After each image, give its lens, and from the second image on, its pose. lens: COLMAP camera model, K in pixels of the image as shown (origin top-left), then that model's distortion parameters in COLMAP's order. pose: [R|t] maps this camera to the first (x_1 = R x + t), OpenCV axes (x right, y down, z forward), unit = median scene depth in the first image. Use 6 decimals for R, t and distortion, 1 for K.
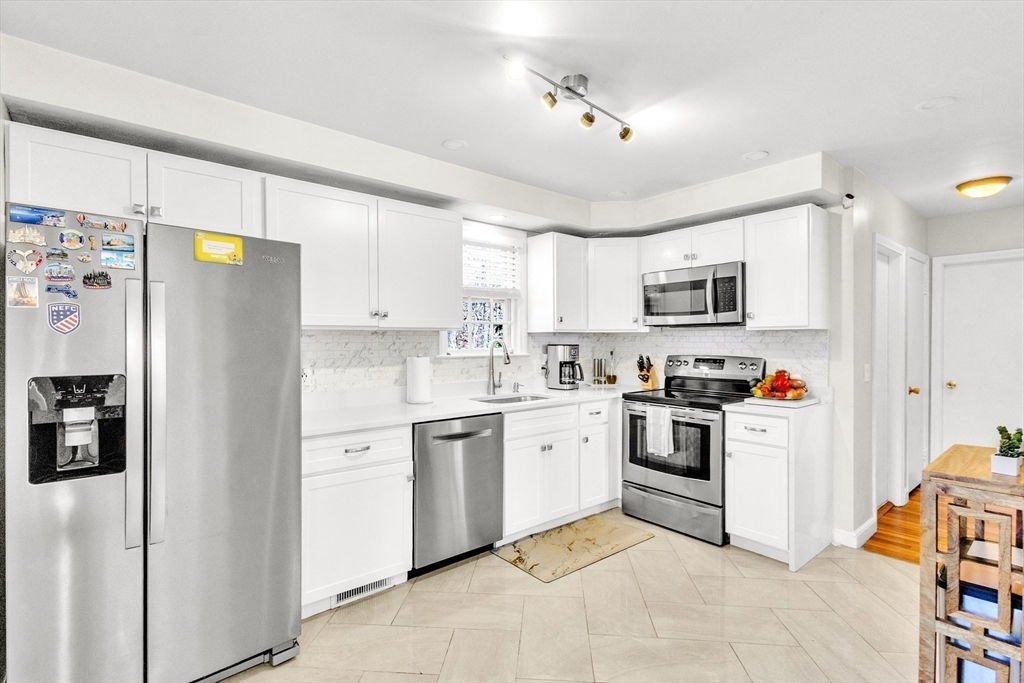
lens RADIAL K [[479.6, 0, 512.5], [0, 479.6, 344.1], [0, 0, 1]] dist [0.009209, -0.001286]
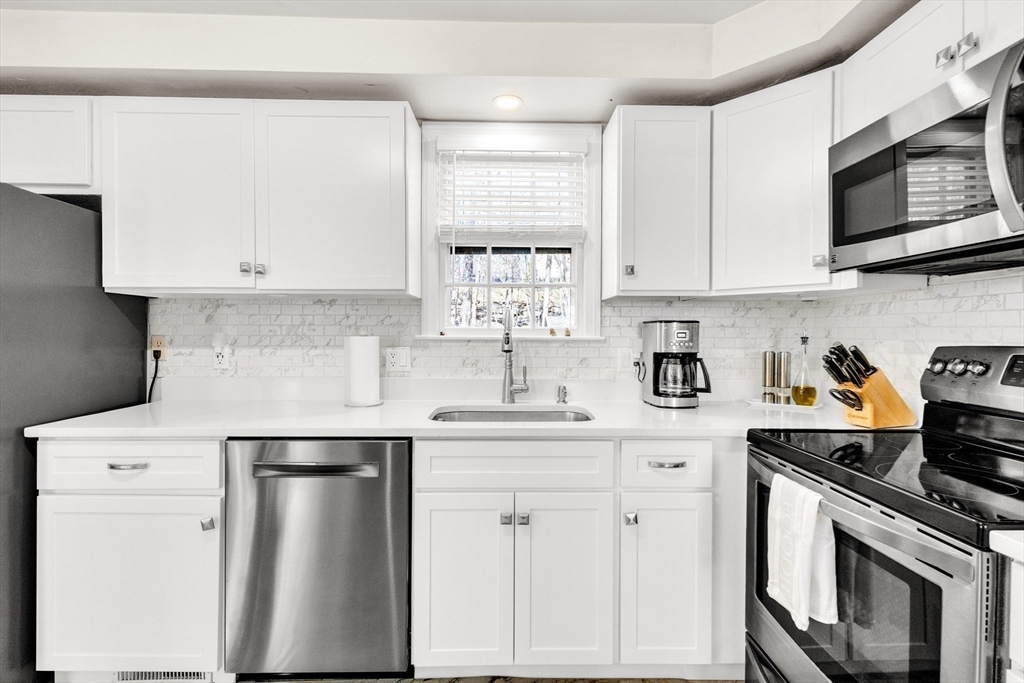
lens RADIAL K [[479.6, 0, 516.5], [0, 479.6, 338.3], [0, 0, 1]] dist [0.009209, -0.001286]
pose [[0.778730, 0.013278, -0.627219, 0.339268], [-0.011687, 0.999910, 0.006658, 0.020008], [0.627251, 0.002146, 0.778815, 0.535183]]
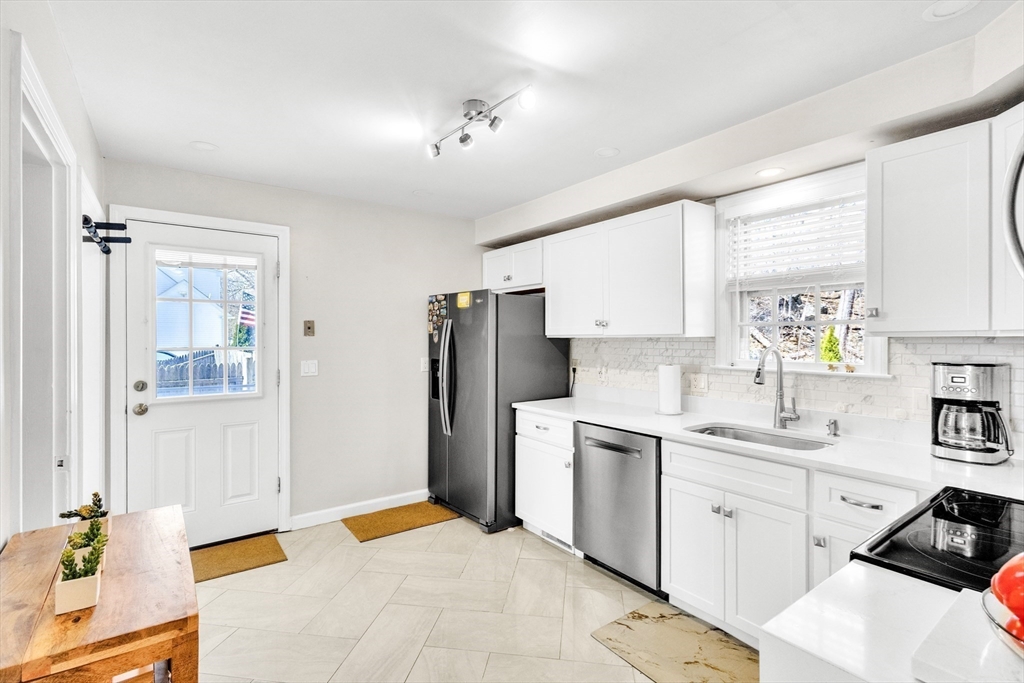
lens RADIAL K [[479.6, 0, 511.5], [0, 479.6, 338.5], [0, 0, 1]] dist [0.009209, -0.001286]
pose [[-0.073119, 0.004264, -0.997314, 0.672255], [-0.007954, 0.999957, 0.004859, -0.023902], [0.997292, 0.008288, -0.073082, 0.662063]]
